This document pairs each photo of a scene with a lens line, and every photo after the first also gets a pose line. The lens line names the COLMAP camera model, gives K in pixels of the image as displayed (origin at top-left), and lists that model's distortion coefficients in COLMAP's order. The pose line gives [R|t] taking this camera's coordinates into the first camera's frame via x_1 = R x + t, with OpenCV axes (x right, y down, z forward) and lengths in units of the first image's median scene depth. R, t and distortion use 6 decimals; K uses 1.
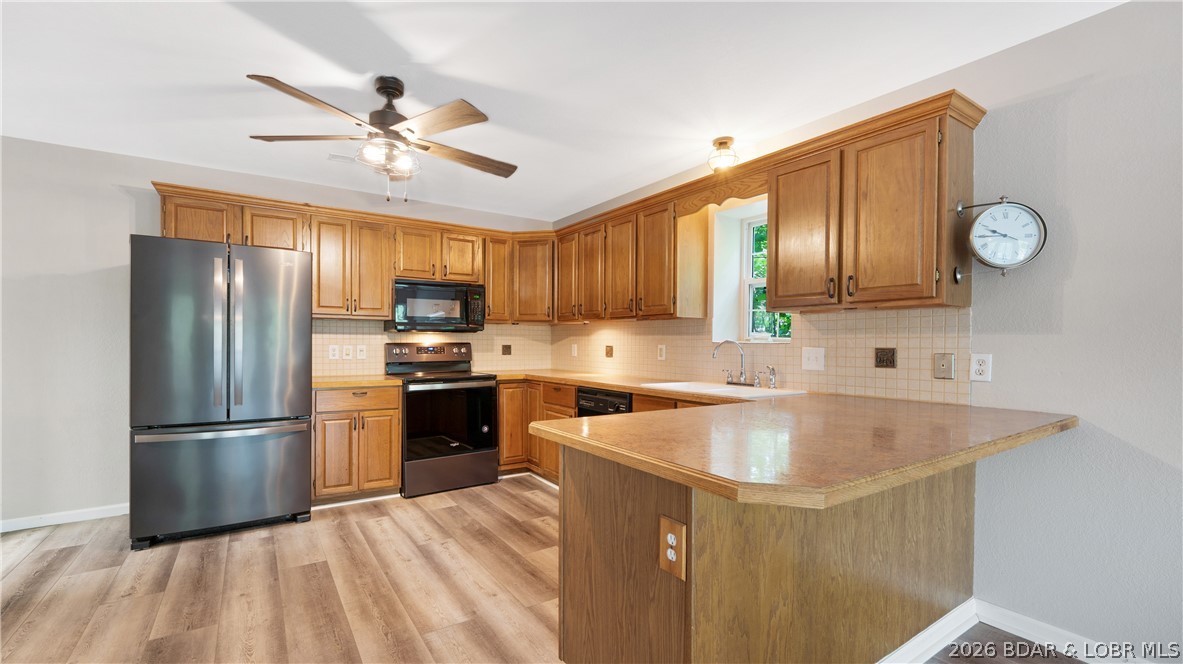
lens RADIAL K [[501.9, 0, 588.3], [0, 501.9, 336.3], [0, 0, 1]] dist [-0.000461, 0.000123]
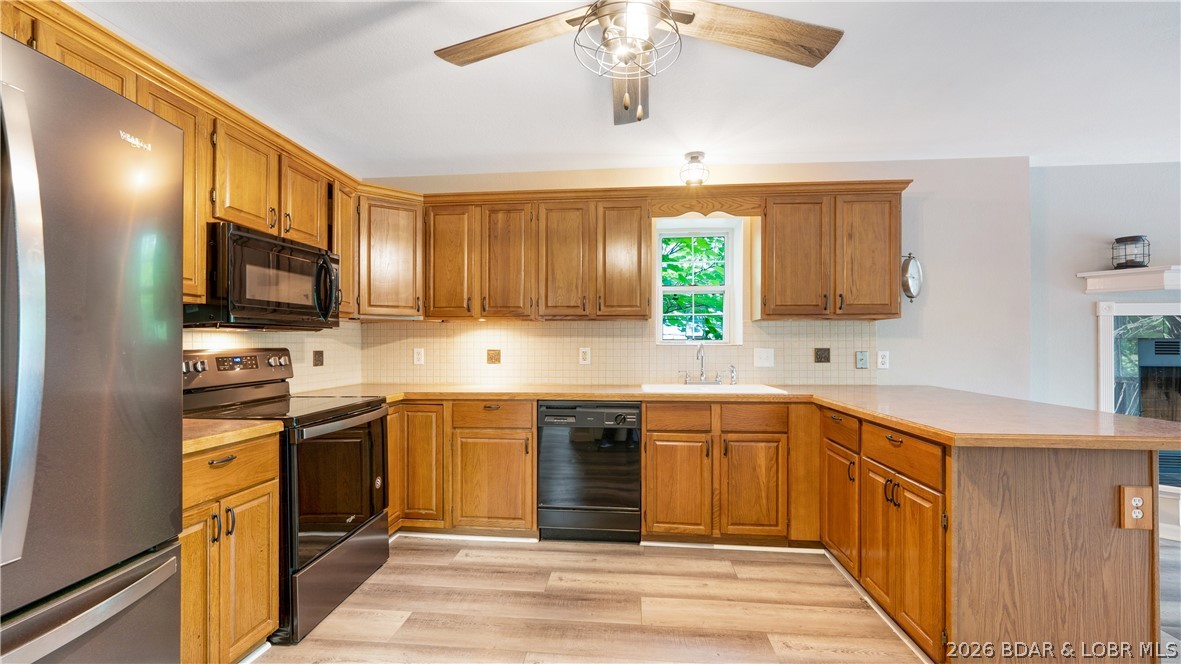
lens RADIAL K [[491.7, 0, 590.5], [0, 491.7, 332.0], [0, 0, 1]] dist [0.000311, 0.000367]
pose [[0.638761, 0.011989, 0.769312, -0.668413], [-0.004407, 0.999919, -0.011923, -0.001451], [-0.769392, 0.004226, 0.638762, 0.503614]]
